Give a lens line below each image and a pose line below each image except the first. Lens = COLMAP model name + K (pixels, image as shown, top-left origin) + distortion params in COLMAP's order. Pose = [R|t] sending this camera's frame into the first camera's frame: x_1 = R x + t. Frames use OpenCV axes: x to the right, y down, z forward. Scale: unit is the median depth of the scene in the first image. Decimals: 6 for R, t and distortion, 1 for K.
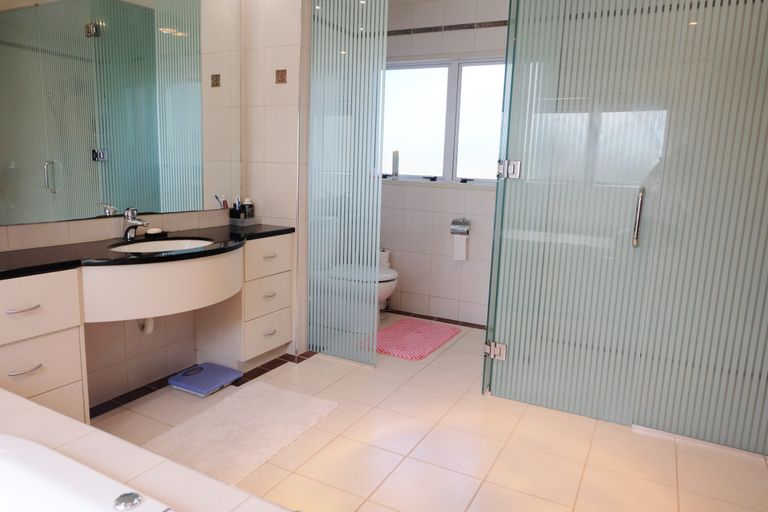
lens RADIAL K [[533.5, 0, 381.3], [0, 533.5, 245.8], [0, 0, 1]] dist [-0.002759, 0.062725]
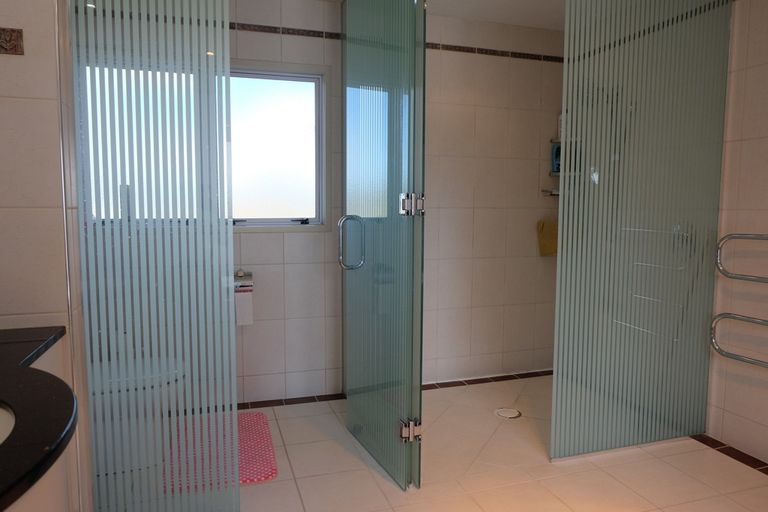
lens RADIAL K [[533.5, 0, 381.3], [0, 533.5, 245.8], [0, 0, 1]] dist [-0.002759, 0.062725]
pose [[0.680899, -0.090063, 0.726818, -0.382048], [0.141657, 0.989865, -0.010049, -0.069748], [-0.718547, 0.109801, 0.686756, 0.416325]]
